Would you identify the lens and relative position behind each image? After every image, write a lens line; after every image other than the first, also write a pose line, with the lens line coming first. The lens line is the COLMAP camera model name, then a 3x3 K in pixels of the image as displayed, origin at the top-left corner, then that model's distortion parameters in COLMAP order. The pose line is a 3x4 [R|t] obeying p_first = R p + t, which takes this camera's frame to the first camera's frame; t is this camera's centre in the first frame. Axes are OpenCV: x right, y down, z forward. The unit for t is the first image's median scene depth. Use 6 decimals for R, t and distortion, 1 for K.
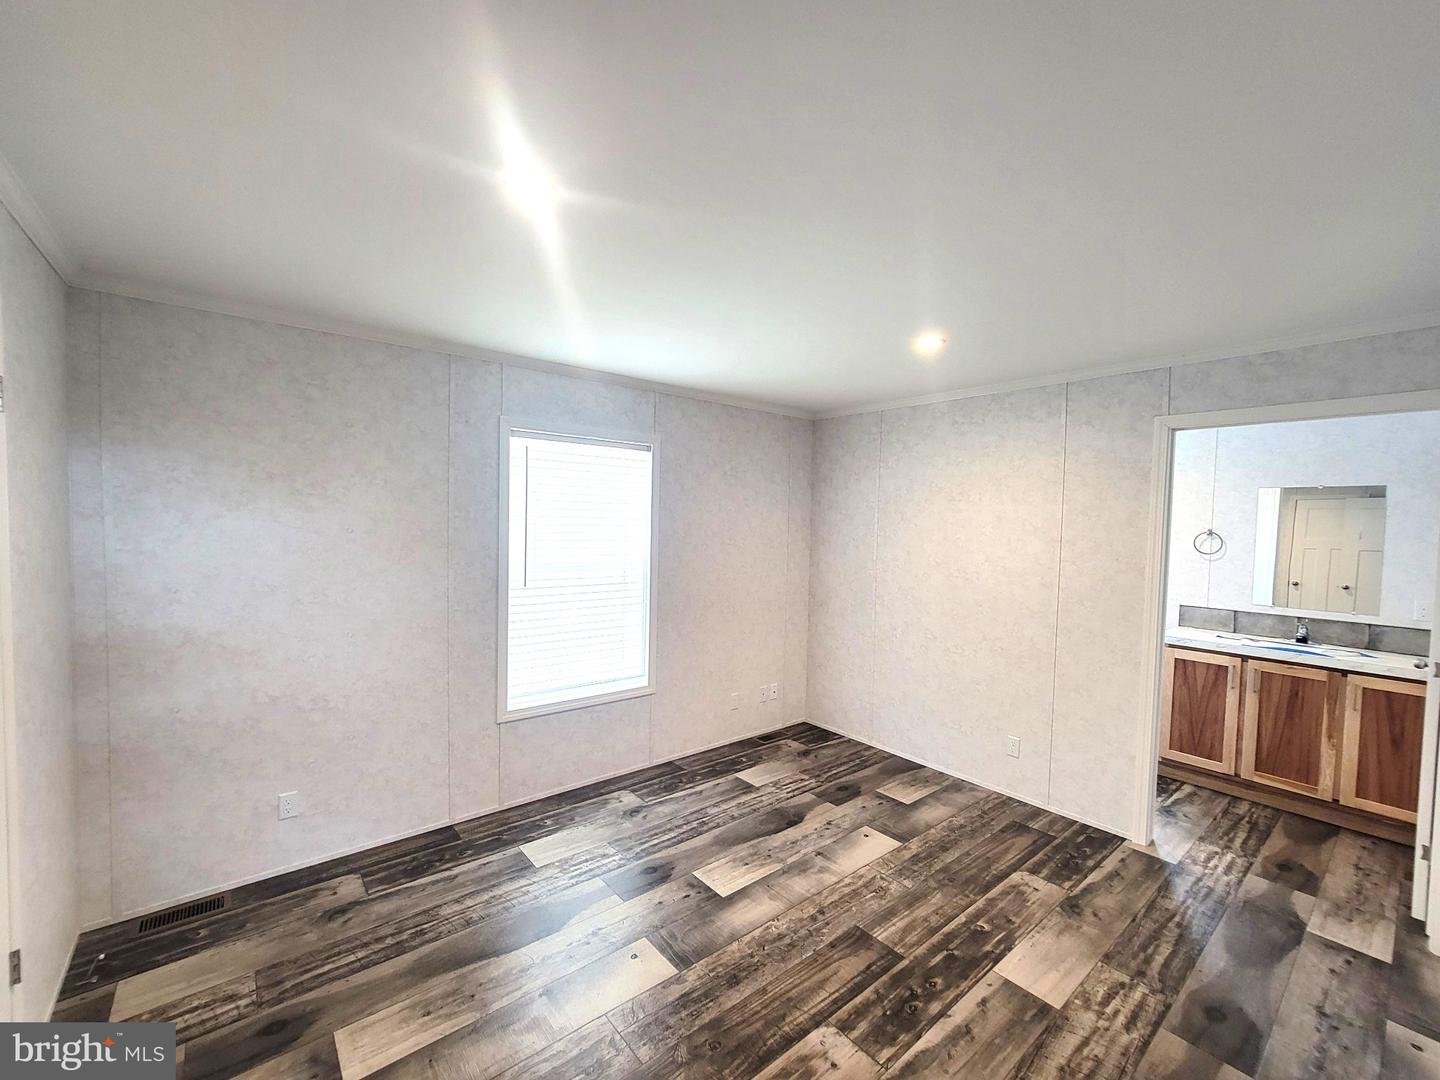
lens RADIAL K [[591.7, 0, 726.5], [0, 591.7, 557.3], [0, 0, 1]] dist [-0.002194, 0.002434]
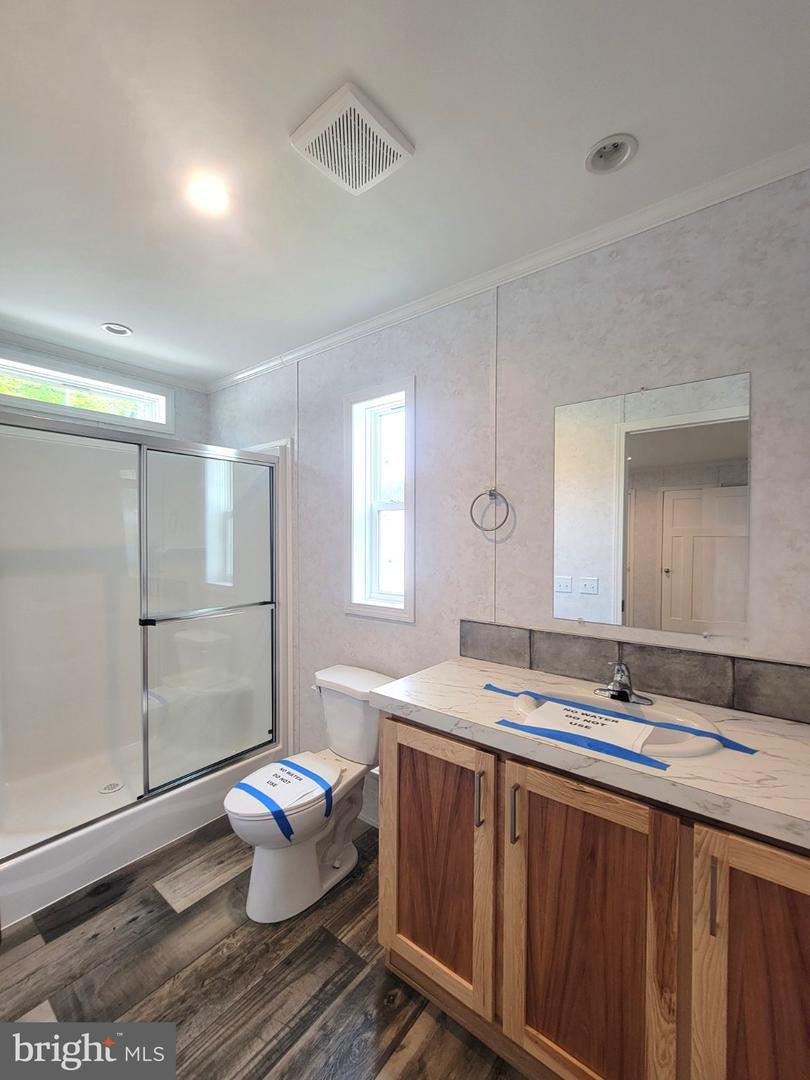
lens RADIAL K [[443.8, 0, 403.3], [0, 443.8, 537.7], [0, 0, 1]] dist [-0.002194, 0.002434]
pose [[0.981340, -0.010605, 0.191988, 0.751165], [0.018770, 0.998993, -0.040763, 0.021655], [-0.191363, 0.043606, 0.980550, 0.690939]]
